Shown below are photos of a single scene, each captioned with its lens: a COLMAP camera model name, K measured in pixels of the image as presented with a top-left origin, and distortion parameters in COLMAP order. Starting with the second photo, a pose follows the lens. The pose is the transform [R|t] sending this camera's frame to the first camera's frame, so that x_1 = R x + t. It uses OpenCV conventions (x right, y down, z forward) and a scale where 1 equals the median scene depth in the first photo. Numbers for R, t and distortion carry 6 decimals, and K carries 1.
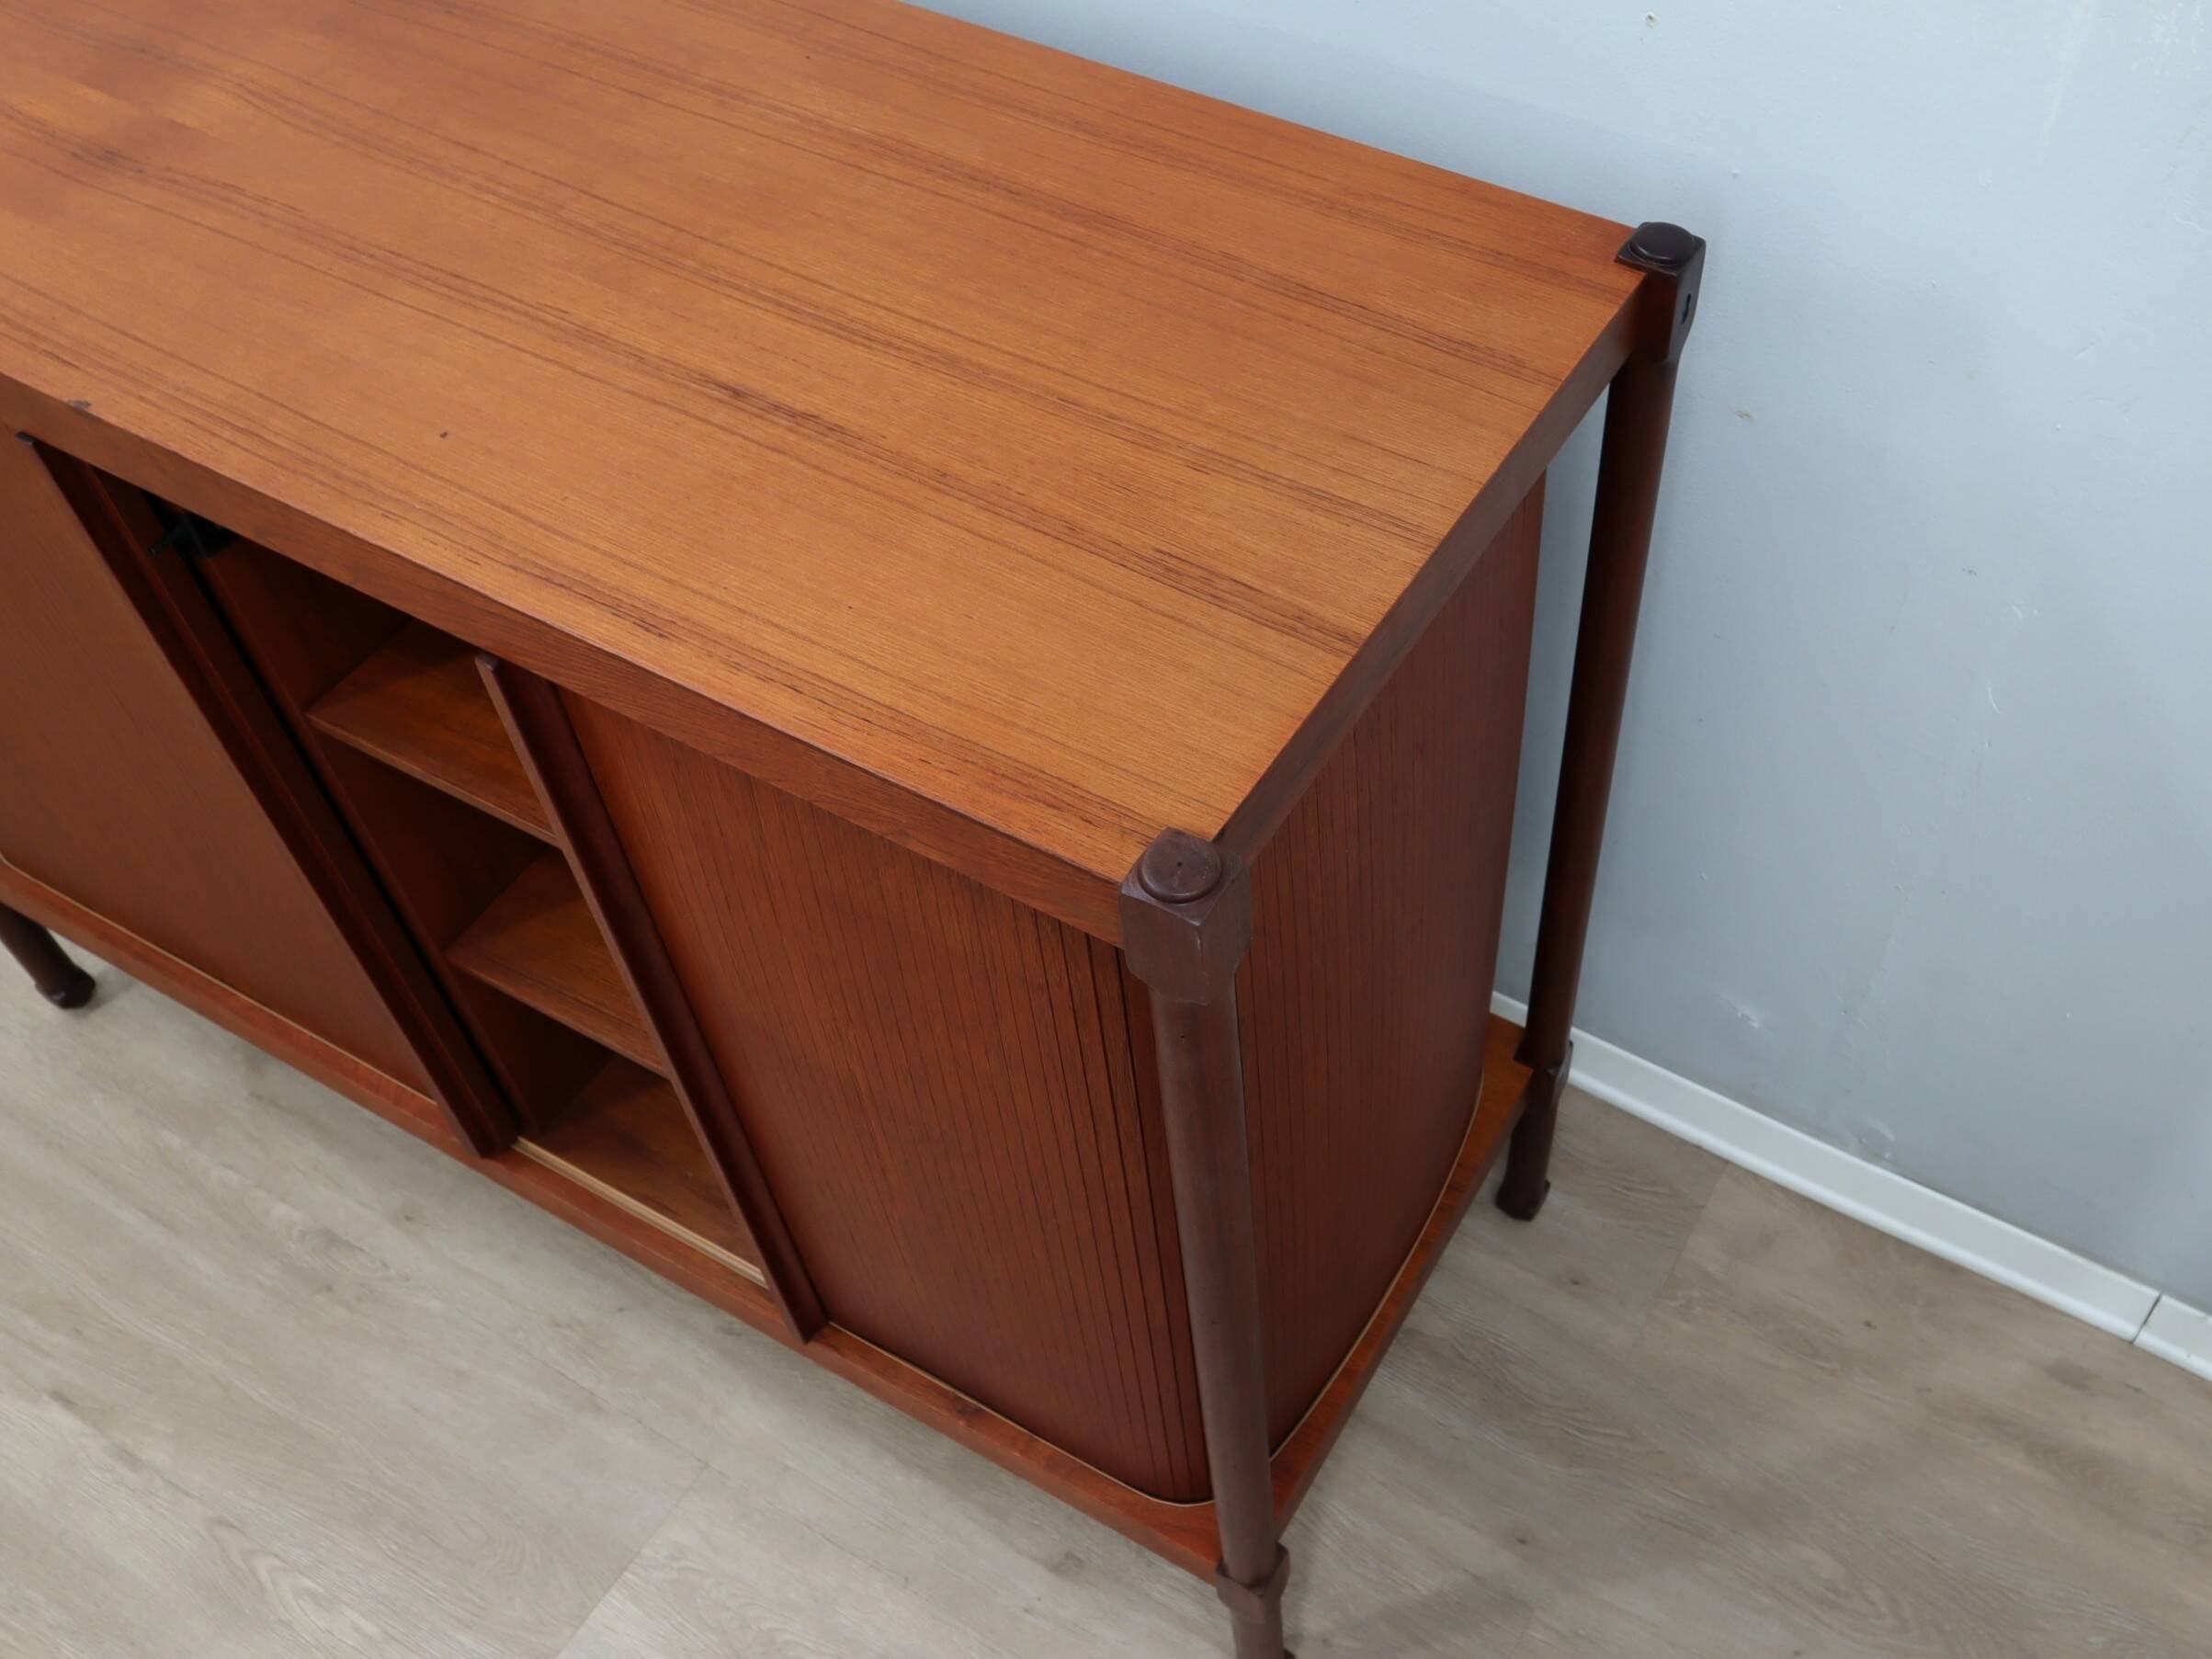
lens RADIAL K [[2014.1, 0, 1345.8], [0, 2014.1, 853.2], [0, 0, 1]] dist [0.000008, -0.002634]
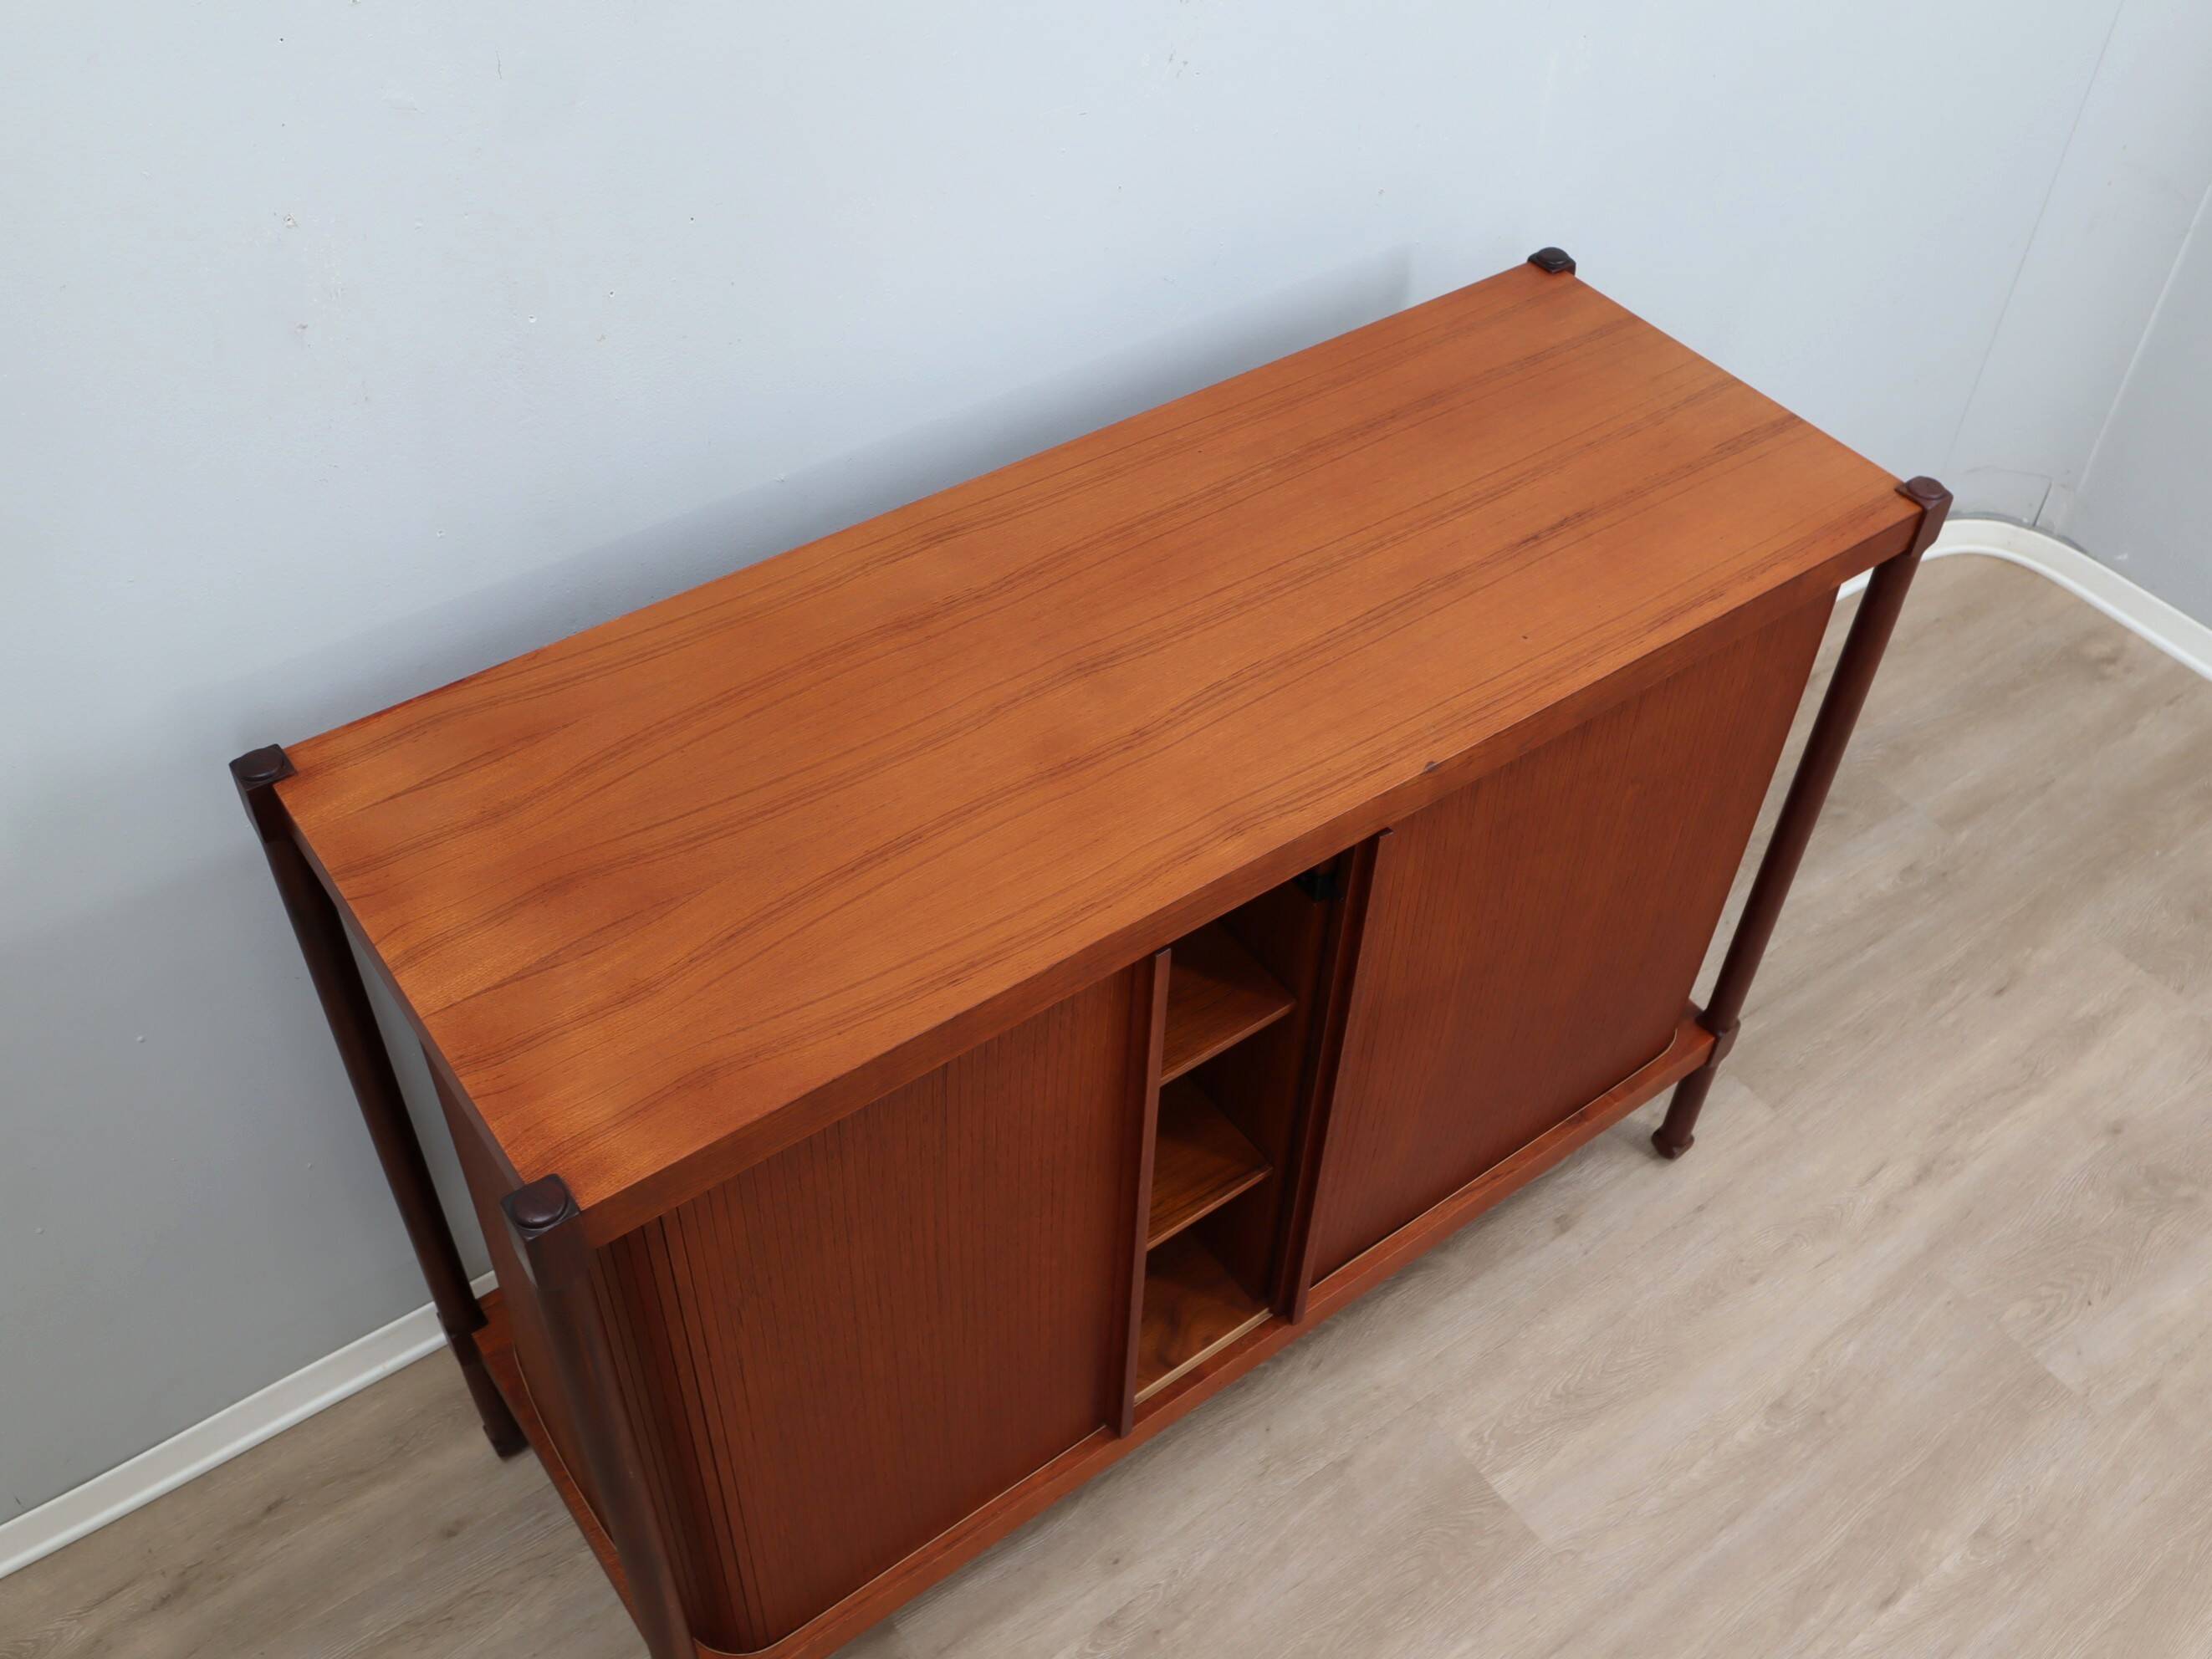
lens RADIAL K [[2043.3, 0, 1139.8], [0, 2043.3, 829.8], [0, 0, 1]] dist [0.004900, -0.006597]
pose [[0.411580, -0.640789, 0.648068, -1.062869], [0.681406, 0.688577, 0.248090, -0.439045], [-0.605218, 0.339488, 0.720041, -0.004128]]
